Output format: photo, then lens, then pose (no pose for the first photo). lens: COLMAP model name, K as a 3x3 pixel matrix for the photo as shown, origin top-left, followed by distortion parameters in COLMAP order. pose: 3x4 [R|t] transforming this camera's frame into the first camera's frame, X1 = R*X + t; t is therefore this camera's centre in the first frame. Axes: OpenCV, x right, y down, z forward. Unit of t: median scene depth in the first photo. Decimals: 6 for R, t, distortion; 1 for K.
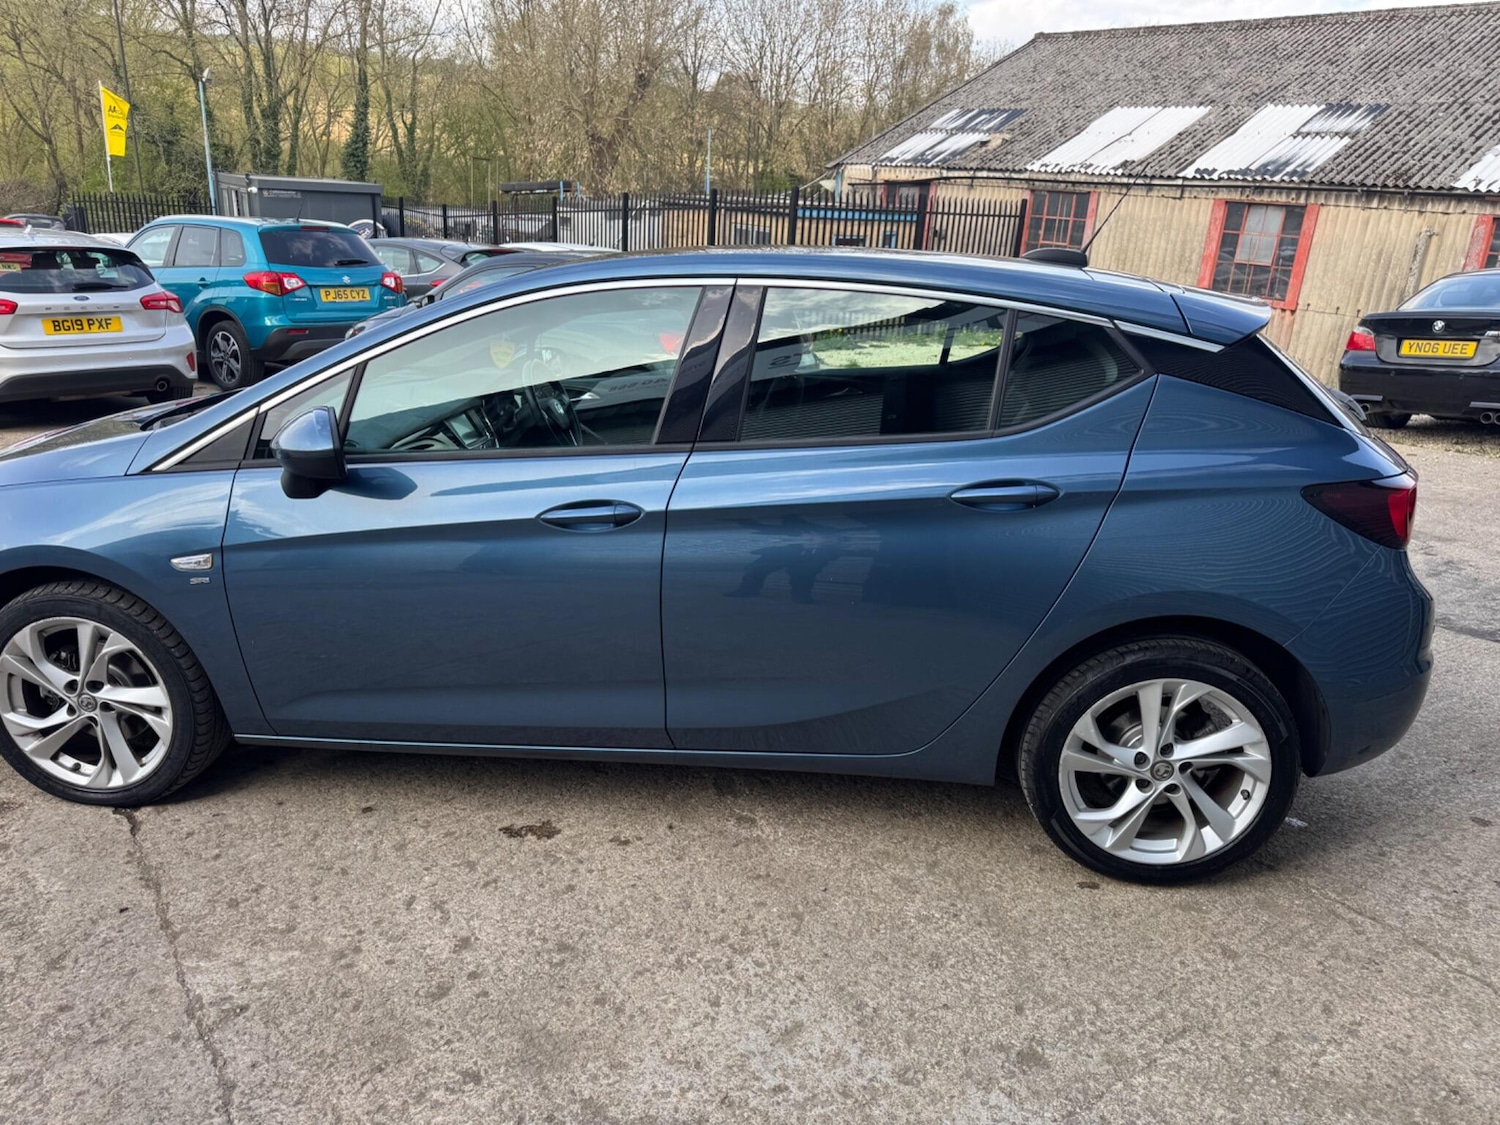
lens RADIAL K [[1060.8, 0, 750.0], [0, 1060.8, 562.5], [0, 0, 1]] dist [0.012810, -0.008654]
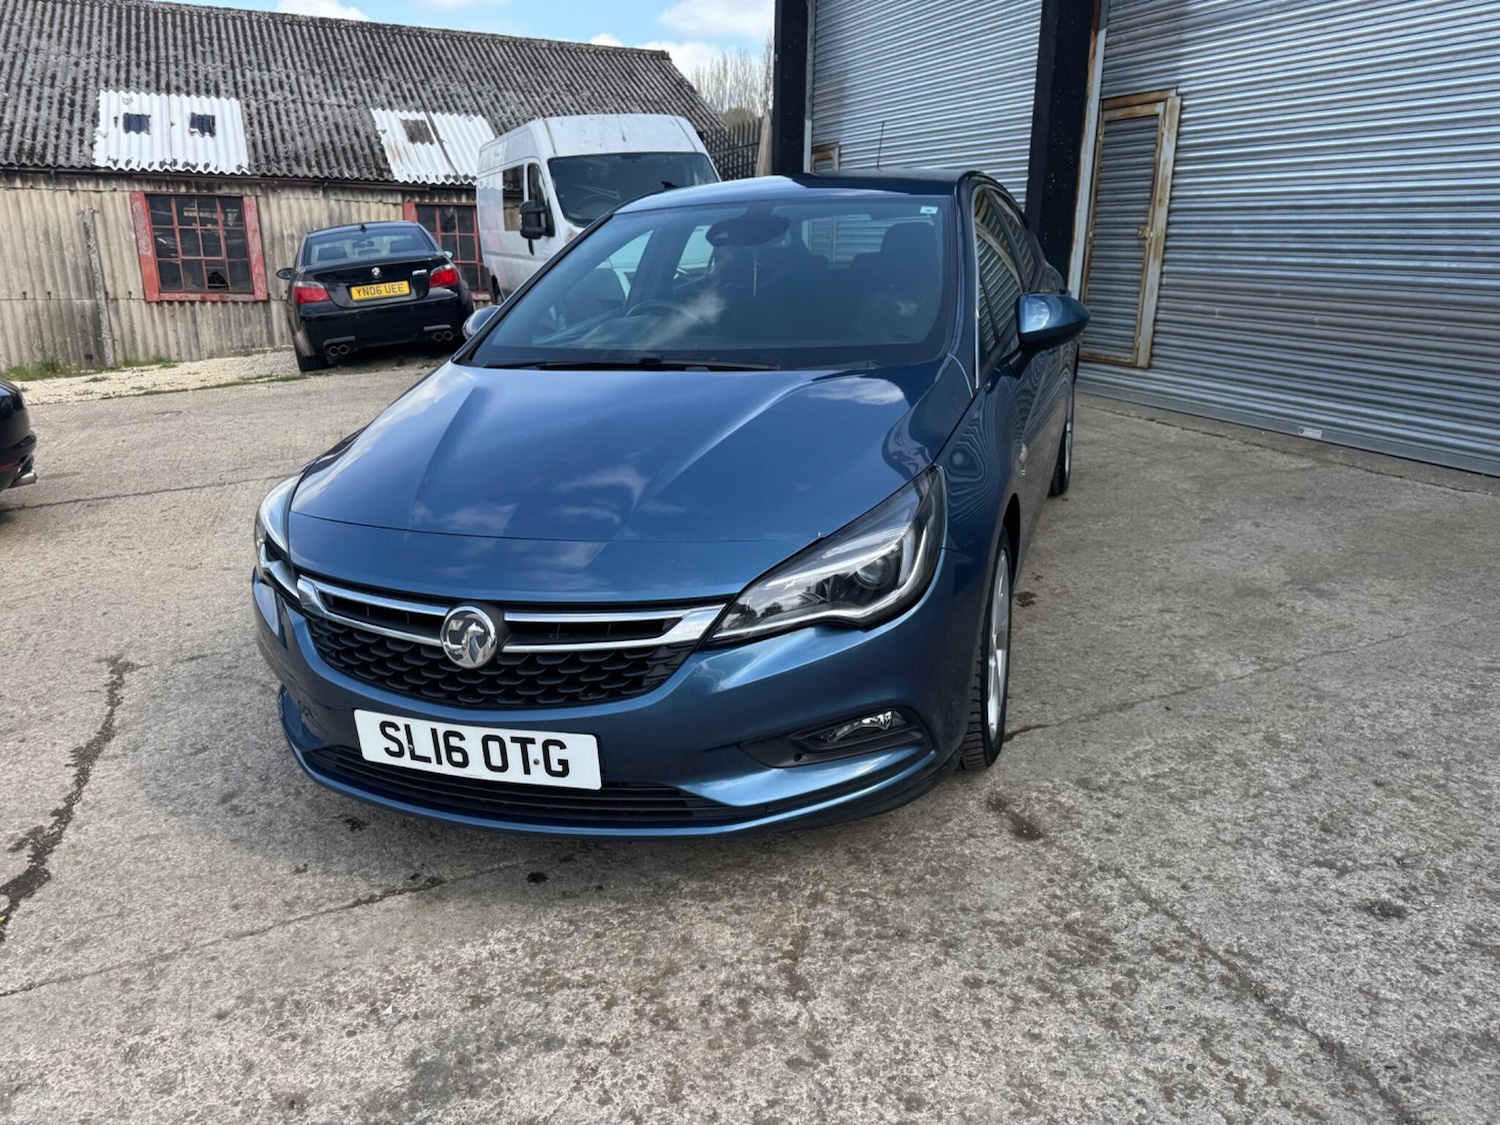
lens RADIAL K [[1071.0, 0, 750.0], [0, 1071.0, 562.5], [0, 0, 1]] dist [0.013906, -0.013667]
pose [[0.230681, -0.331905, 0.914673, -0.250339], [0.328718, 0.911341, 0.247793, -0.040374], [-0.915822, 0.243509, 0.319332, 0.143257]]
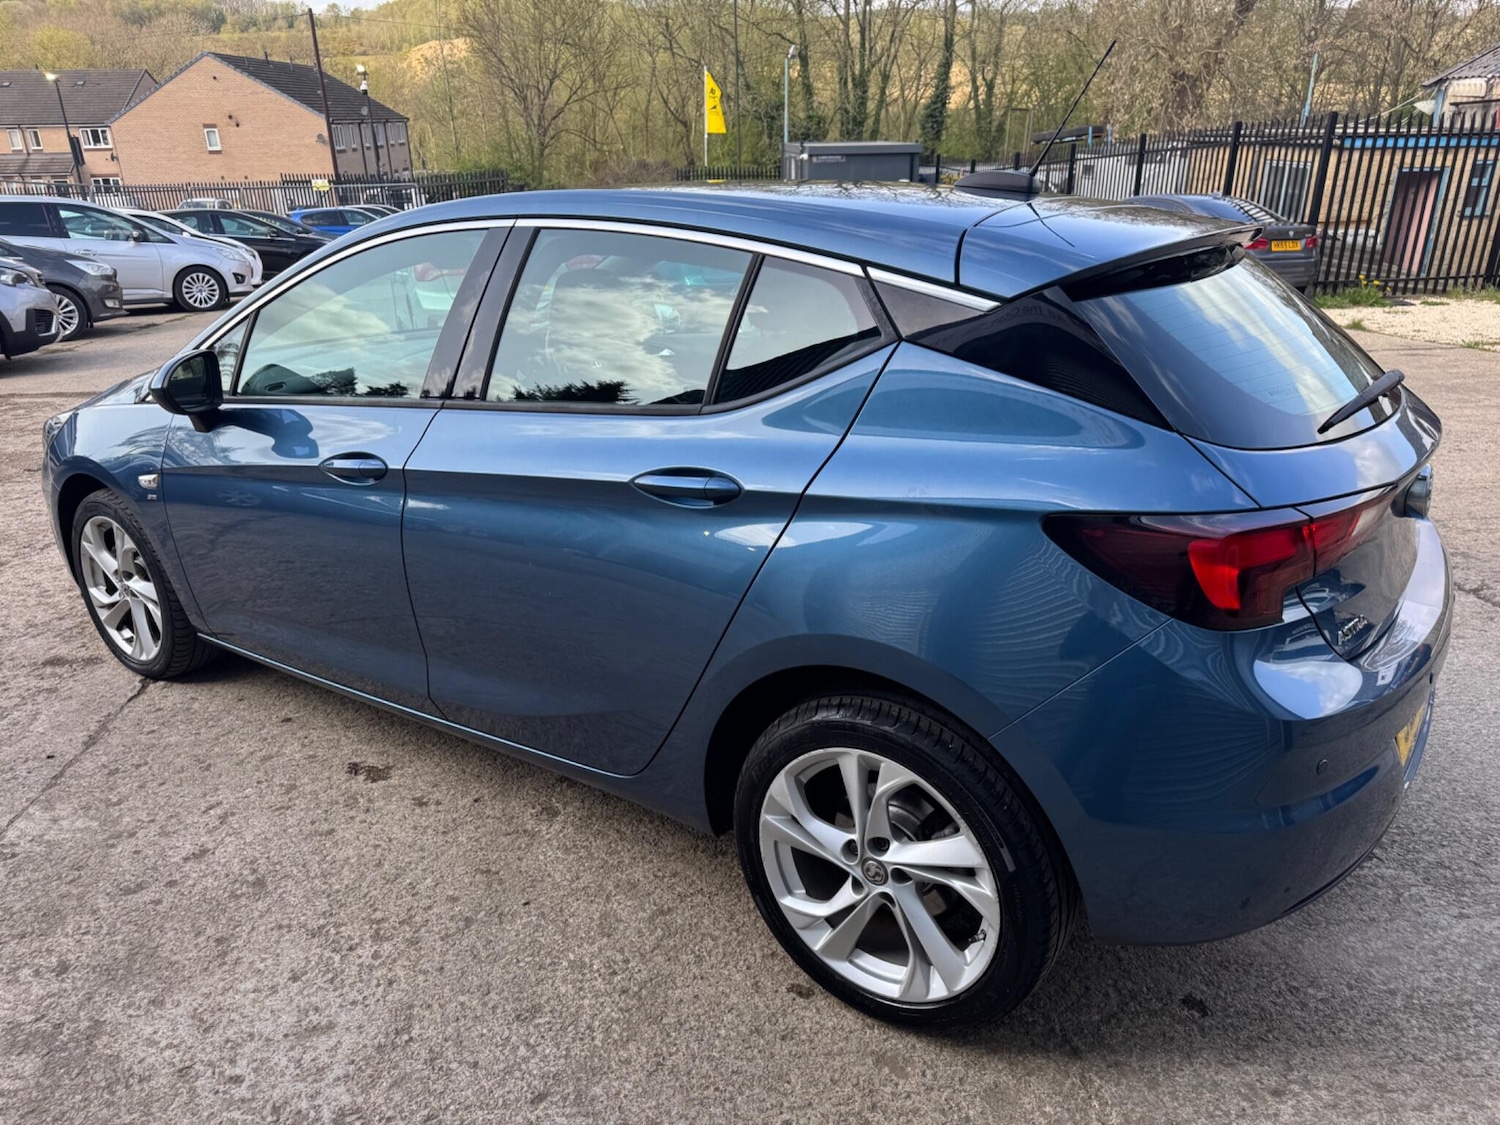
lens RADIAL K [[1071.0, 0, 750.0], [0, 1071.0, 562.5], [0, 0, 1]] dist [0.013906, -0.013667]
pose [[0.866261, 0.124906, -0.483725, 0.096516], [-0.108216, 0.992167, 0.062399, -0.008525], [0.487730, -0.001707, 0.872993, 0.044775]]
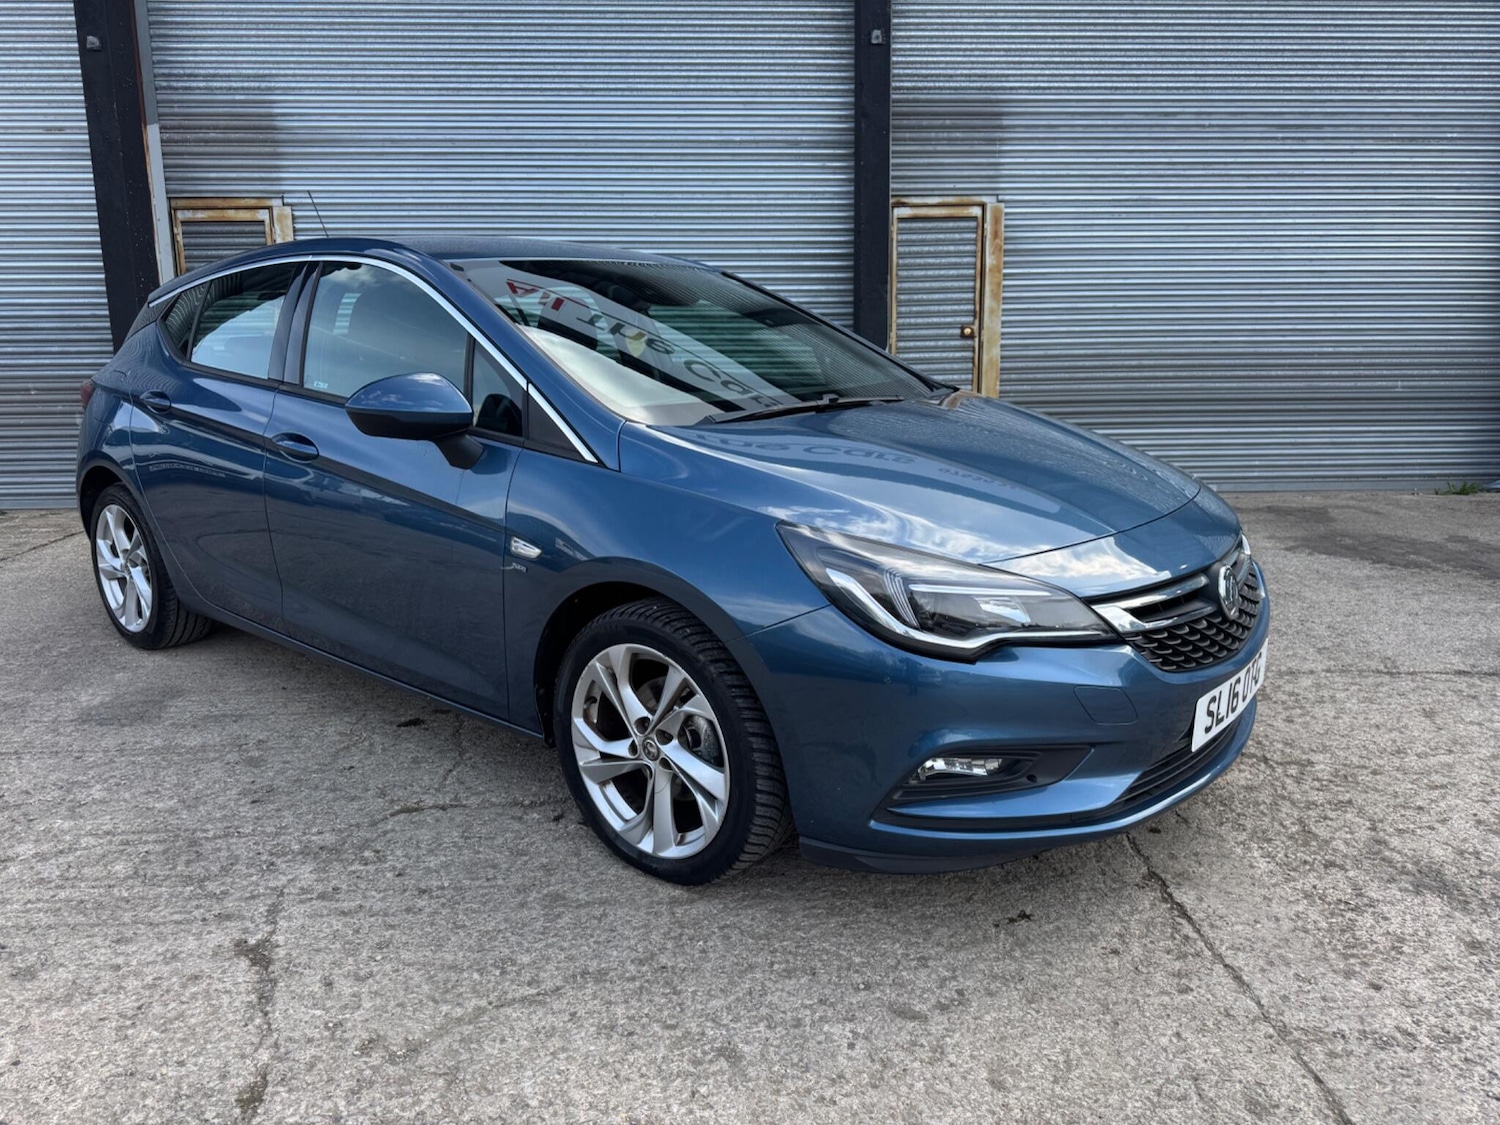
lens RADIAL K [[1074.6, 0, 758.6], [0, 1074.6, 559.5], [0, 0, 1]] dist [0.005330, -0.004706]
pose [[-0.837263, -0.133910, 0.530150, -0.173143], [0.150567, 0.875607, 0.458958, -0.090018], [-0.525662, 0.464092, -0.712951, 0.341447]]
